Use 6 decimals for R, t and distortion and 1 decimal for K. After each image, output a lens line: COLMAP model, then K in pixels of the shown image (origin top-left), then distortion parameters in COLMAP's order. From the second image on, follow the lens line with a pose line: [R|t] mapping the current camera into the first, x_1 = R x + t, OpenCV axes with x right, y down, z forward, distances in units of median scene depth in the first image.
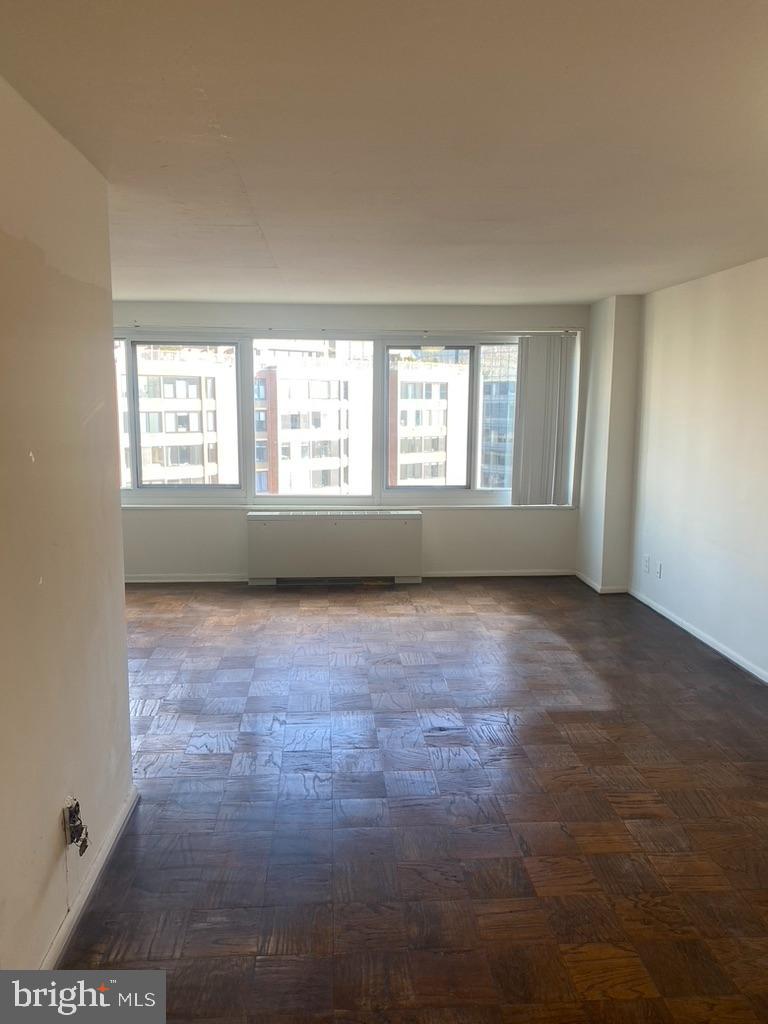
lens RADIAL K [[771.2, 0, 386.3], [0, 771.2, 514.9], [0, 0, 1]] dist [0.008132, -0.031161]
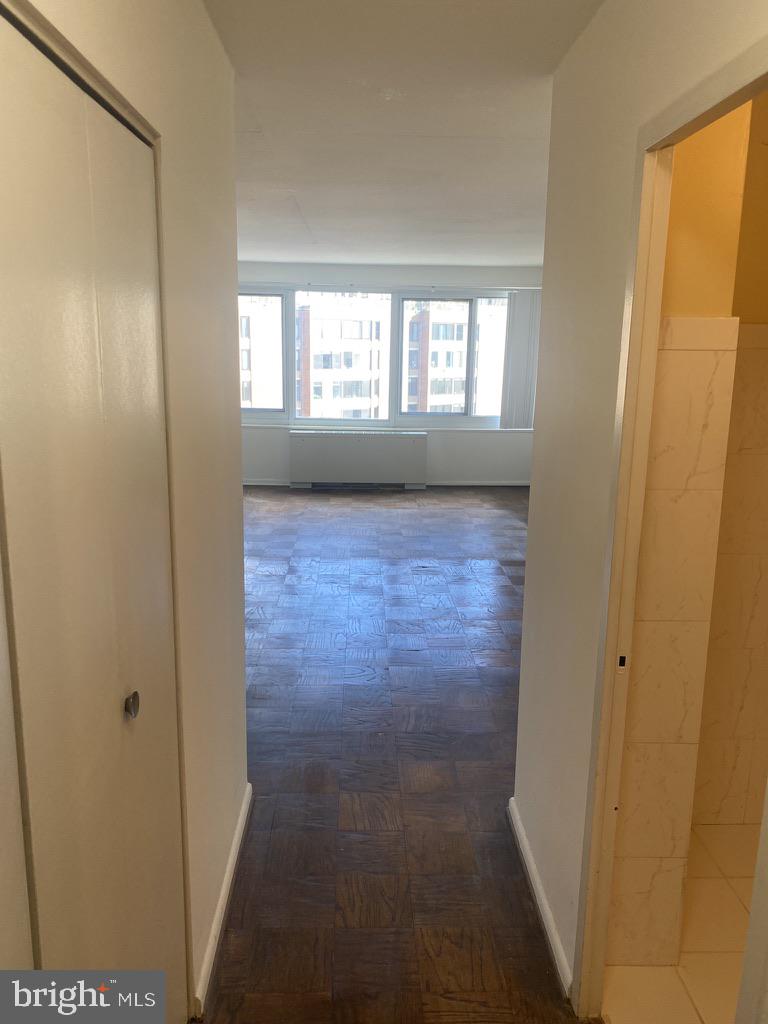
lens RADIAL K [[771.2, 0, 378.7], [0, 771.2, 509.5], [0, 0, 1]] dist [0.008132, -0.031161]
pose [[0.998624, 0.021179, -0.047984, 0.026292], [-0.017880, 0.997514, 0.068169, 0.032433], [0.049308, -0.067218, 0.996519, -0.233730]]
